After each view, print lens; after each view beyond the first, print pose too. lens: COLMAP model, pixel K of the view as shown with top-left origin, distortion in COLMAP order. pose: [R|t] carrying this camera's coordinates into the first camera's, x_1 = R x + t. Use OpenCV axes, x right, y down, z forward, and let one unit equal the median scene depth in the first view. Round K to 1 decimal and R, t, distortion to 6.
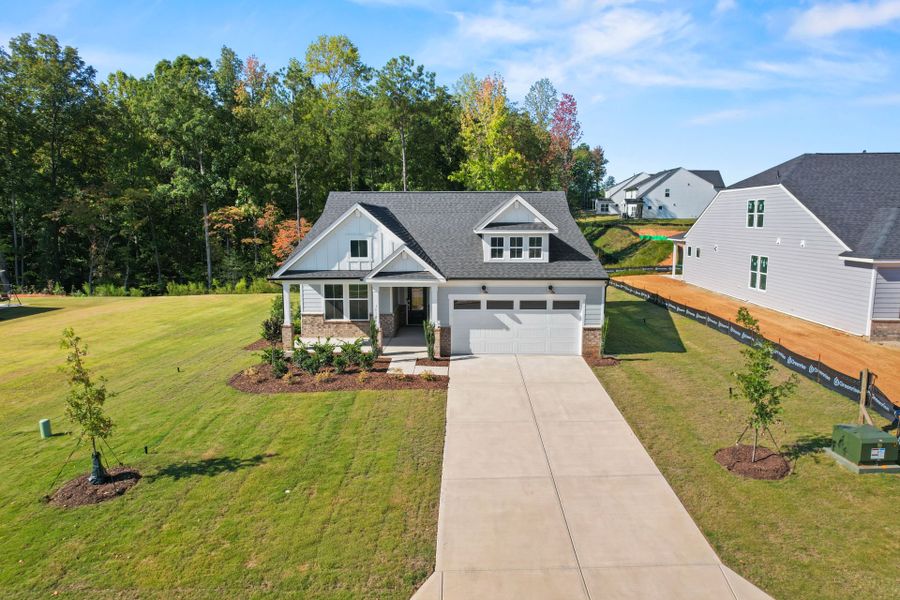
lens RADIAL K [[572.5, 0, 454.0], [0, 572.5, 299.8], [0, 0, 1]] dist [-0.087602, 0.079621]
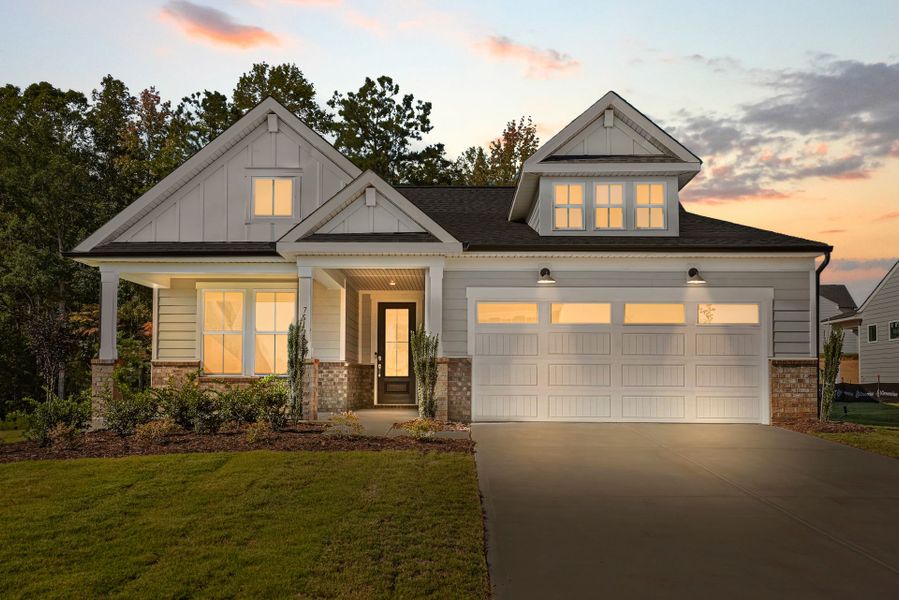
lens RADIAL K [[820.5, 0, 449.5], [0, 820.5, 300.0], [0, 0, 1]] dist [0.054552, 0.008982]
pose [[0.999991, 0.004295, 0.000333, -0.022424], [-0.004070, 0.967411, -0.253178, 0.159143], [-0.001410, 0.253174, 0.967420, 0.361620]]
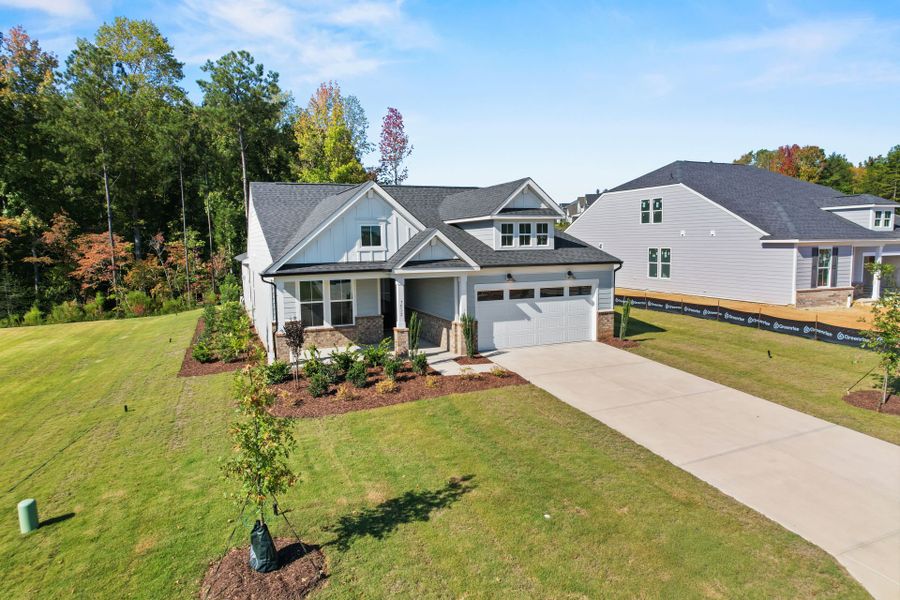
lens RADIAL K [[564.3, 0, 453.3], [0, 564.3, 298.5], [0, 0, 1]] dist [-0.068558, 0.052663]
pose [[0.917739, -0.052736, 0.393668, -0.379224], [0.069235, 0.997212, -0.027817, 0.033438], [-0.391103, 0.052784, 0.918832, 0.190163]]
